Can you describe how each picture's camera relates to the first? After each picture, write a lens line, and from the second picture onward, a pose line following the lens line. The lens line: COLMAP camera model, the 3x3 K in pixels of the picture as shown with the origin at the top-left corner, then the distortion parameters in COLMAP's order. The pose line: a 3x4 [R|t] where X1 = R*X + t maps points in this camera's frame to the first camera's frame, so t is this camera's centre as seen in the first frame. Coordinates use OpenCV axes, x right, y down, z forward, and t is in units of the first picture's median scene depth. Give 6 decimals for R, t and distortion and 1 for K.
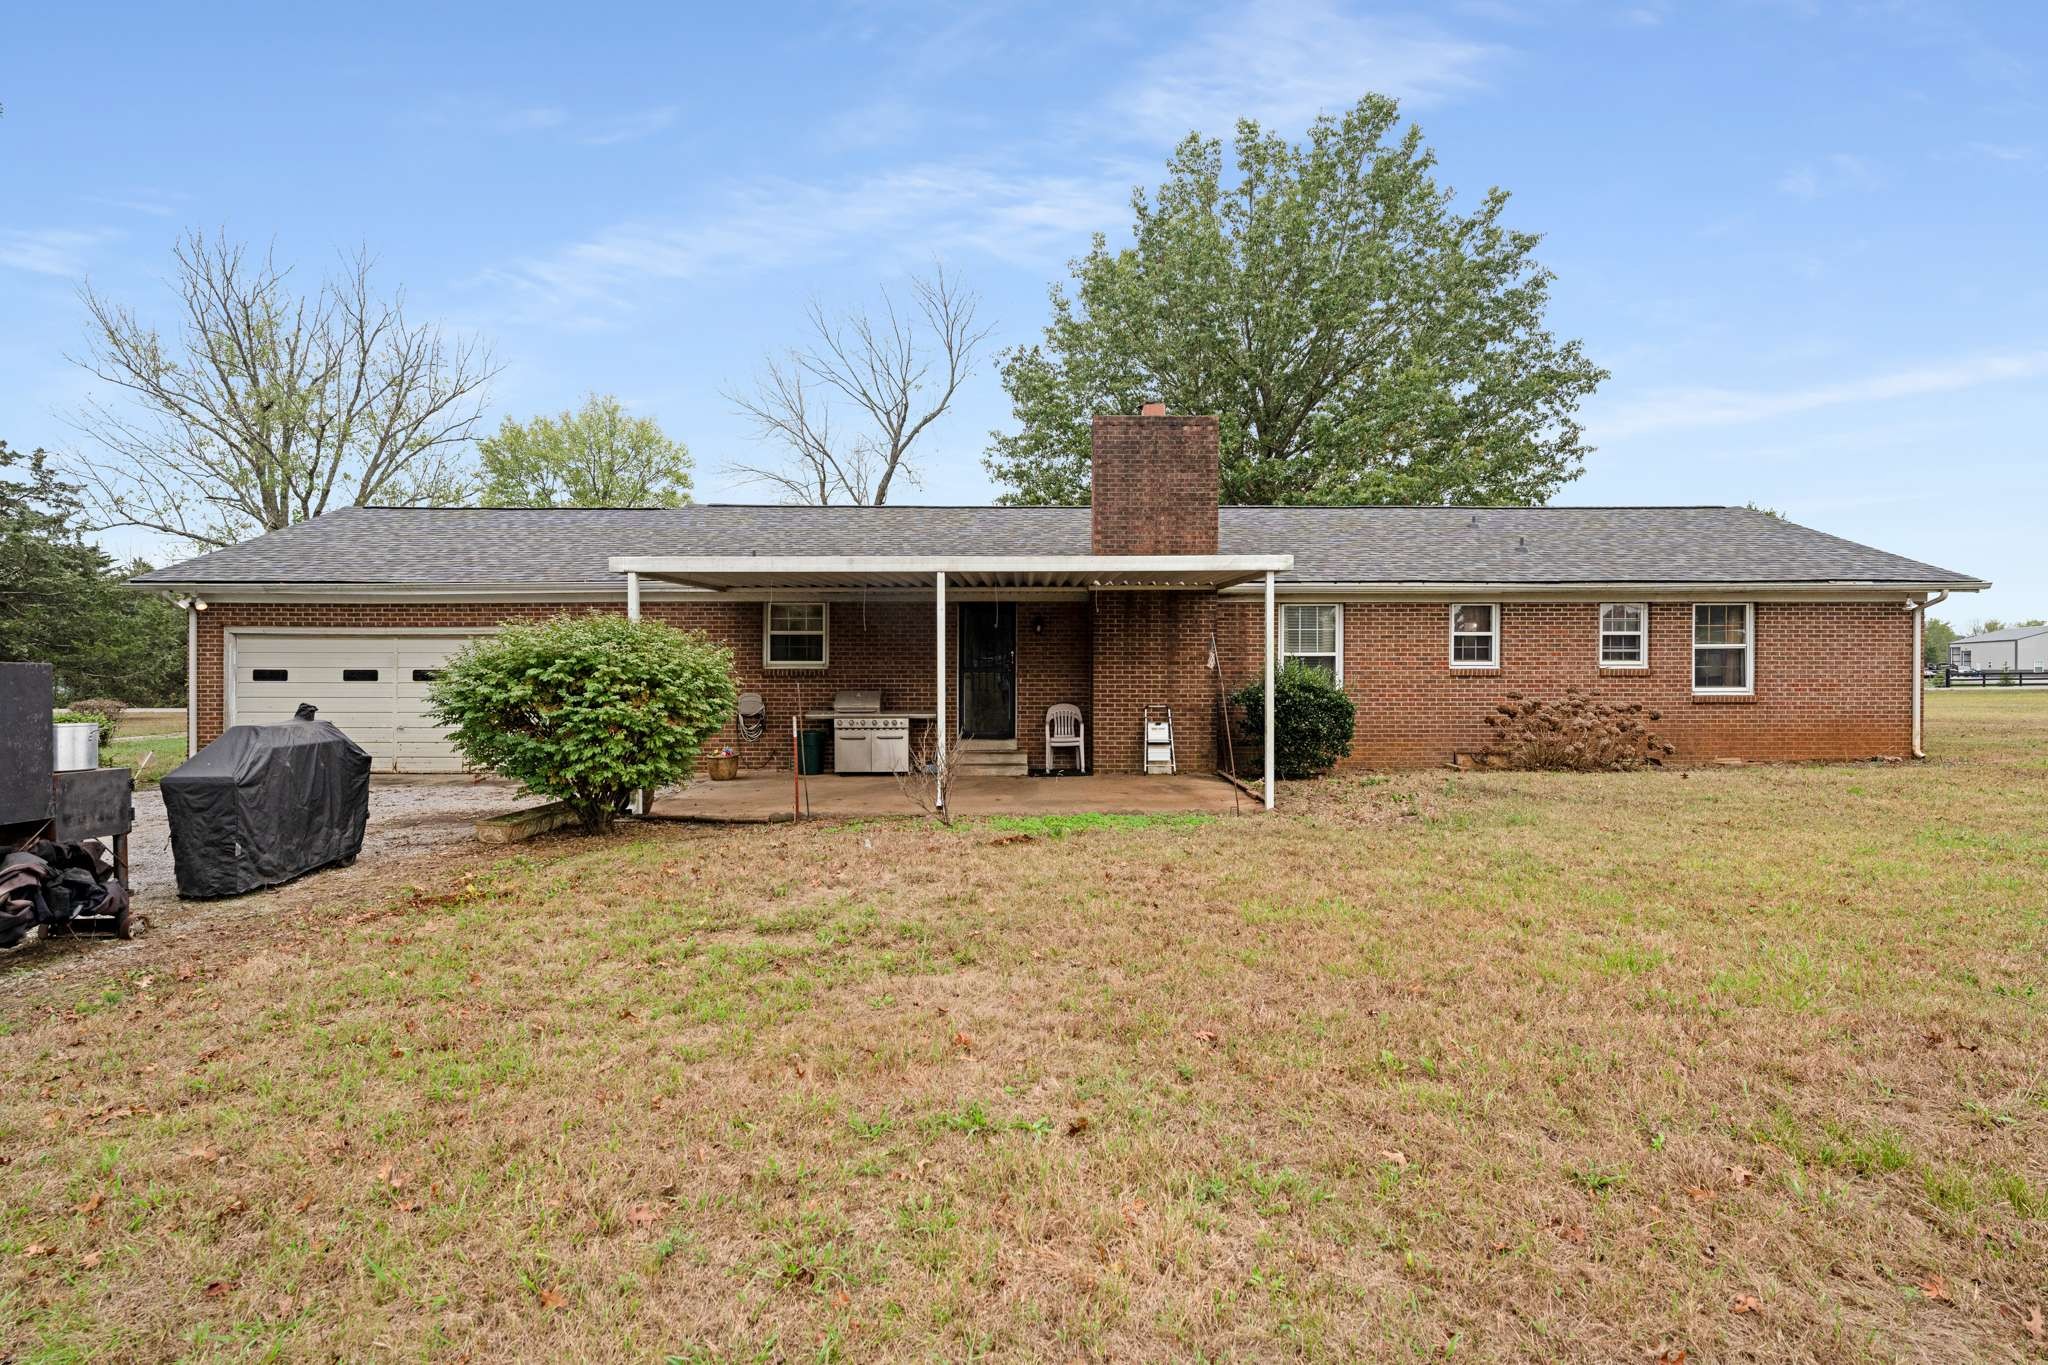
lens RADIAL K [[834.4, 0, 1018.2], [0, 834.4, 673.1], [0, 0, 1]] dist [0.001707, 0.000329]
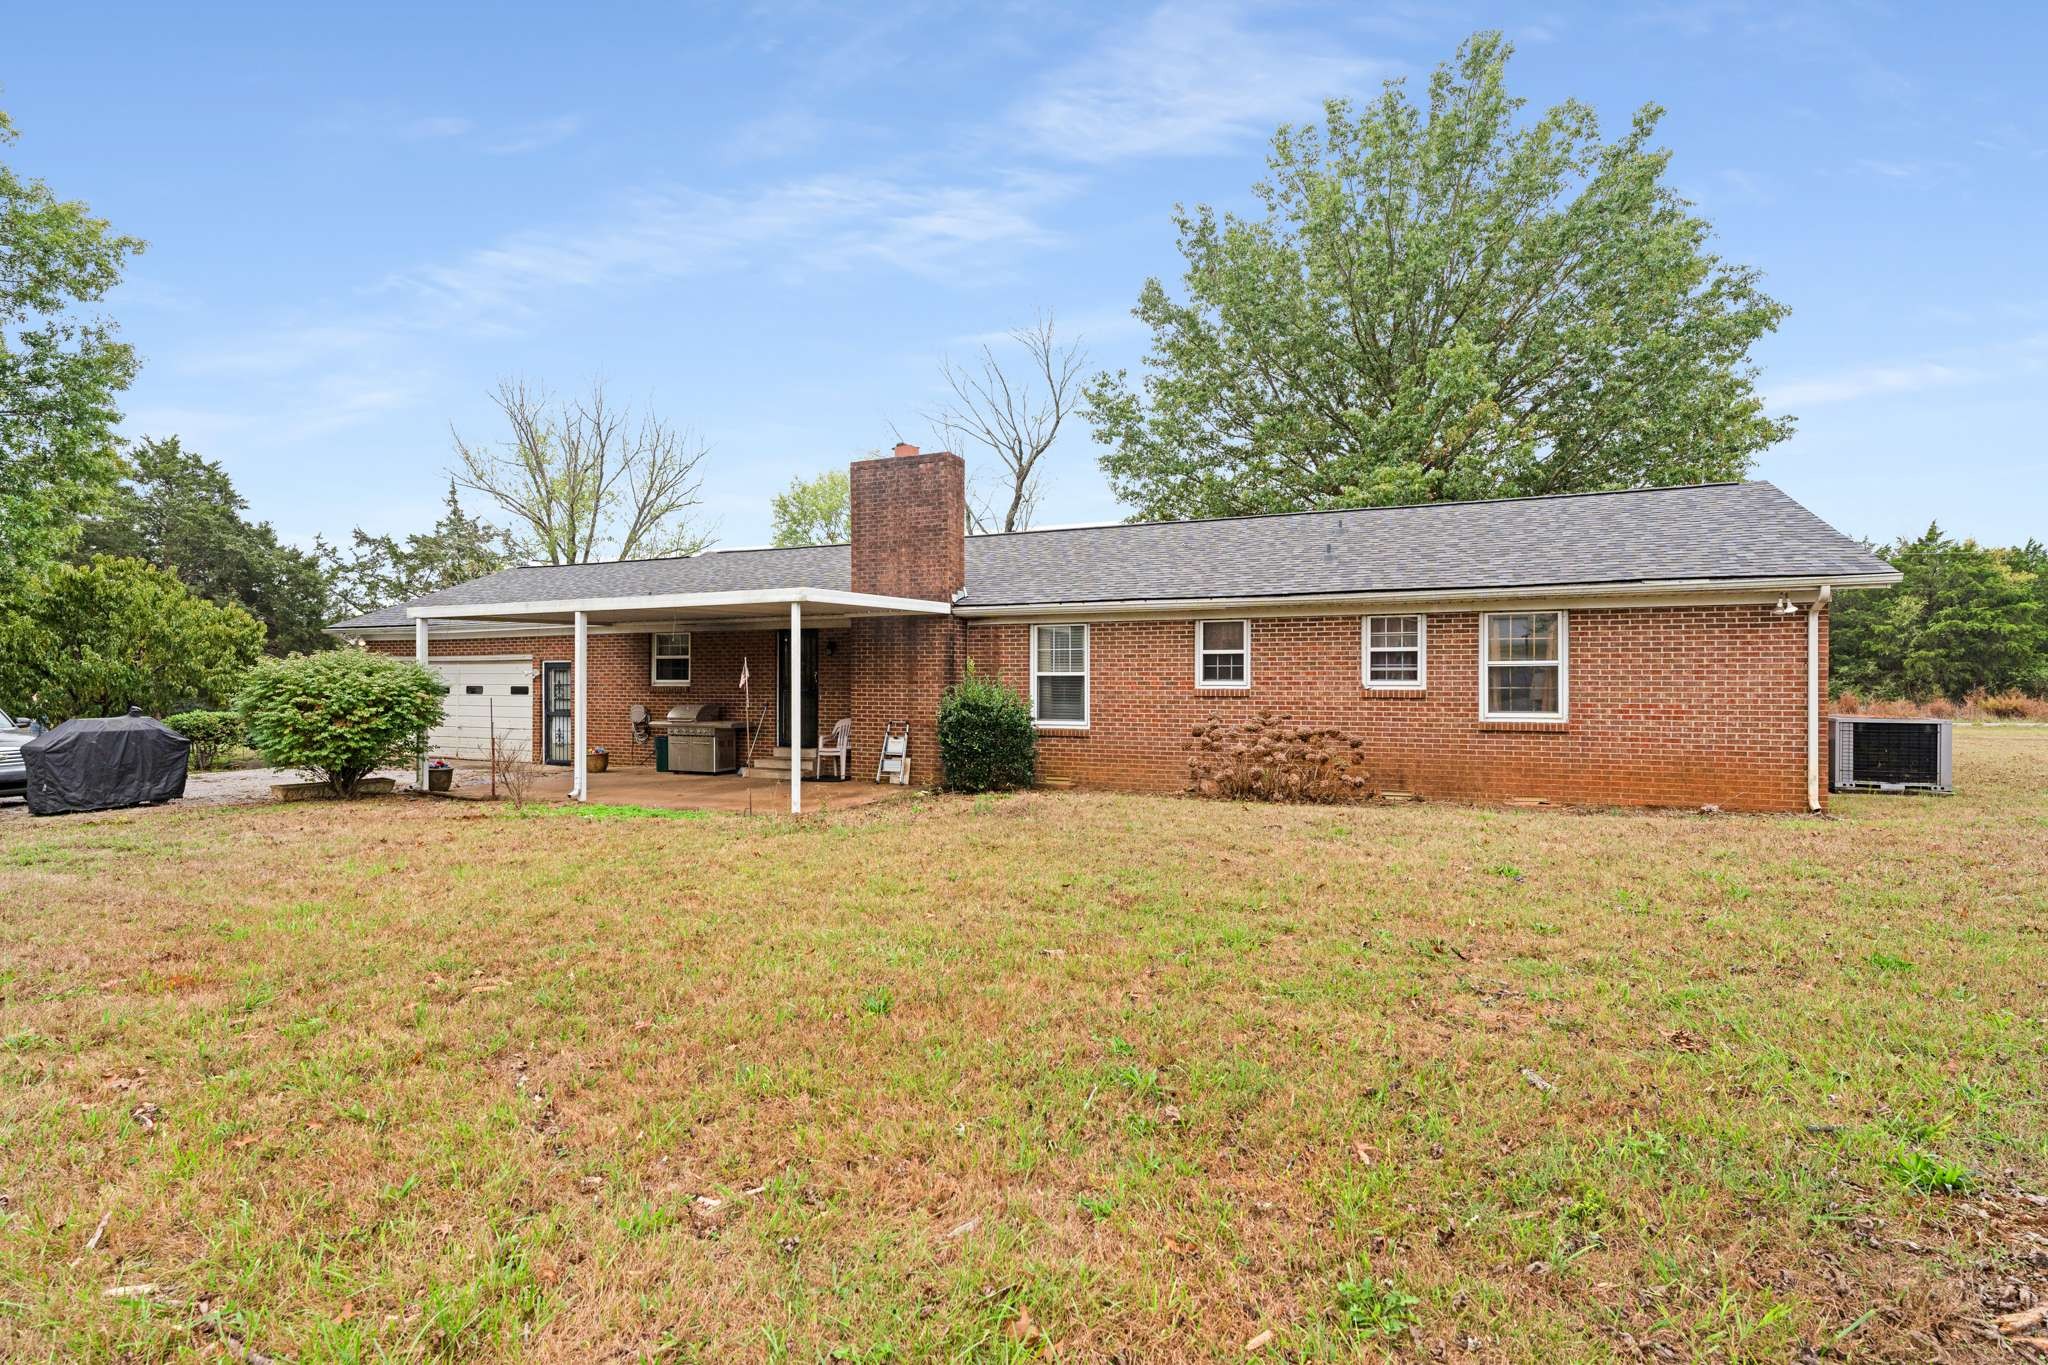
lens RADIAL K [[834.4, 0, 1031.3], [0, 834.4, 674.4], [0, 0, 1]] dist [0.001707, 0.000329]
pose [[0.930029, -0.001542, -0.367484, 0.693527], [-0.004929, 0.999849, -0.016668, -0.004808], [0.367454, 0.017313, 0.929880, 0.045585]]
